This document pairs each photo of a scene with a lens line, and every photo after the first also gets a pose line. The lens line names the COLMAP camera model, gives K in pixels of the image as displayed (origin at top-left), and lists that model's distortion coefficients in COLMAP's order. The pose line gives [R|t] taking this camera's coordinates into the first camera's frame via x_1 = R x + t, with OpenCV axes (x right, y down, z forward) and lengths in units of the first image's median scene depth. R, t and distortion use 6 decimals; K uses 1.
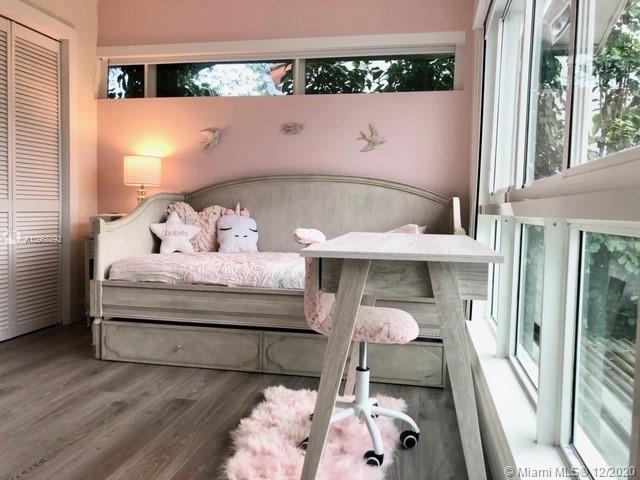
lens RADIAL K [[525.0, 0, 318.5], [0, 525.0, 241.5], [0, 0, 1]] dist [-0.001142, 0.000697]
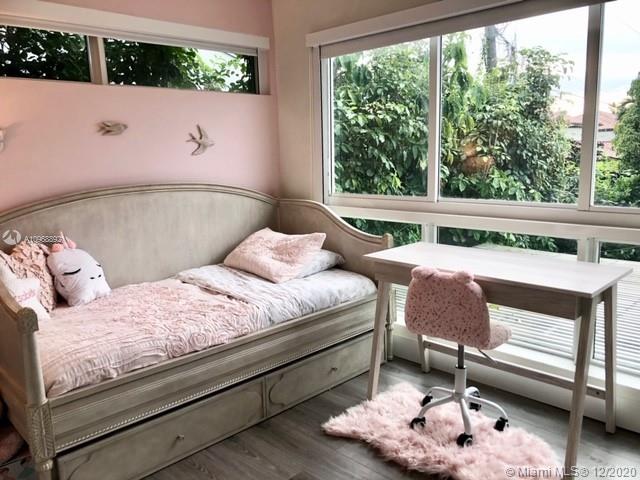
lens RADIAL K [[525.0, 0, 318.8], [0, 525.0, 238.7], [0, 0, 1]] dist [-0.001142, 0.000697]
pose [[0.555515, -0.174953, 0.812893, -0.568335], [0.081940, 0.984374, 0.155864, -0.153183], [-0.827459, -0.019977, 0.561170, 0.301154]]
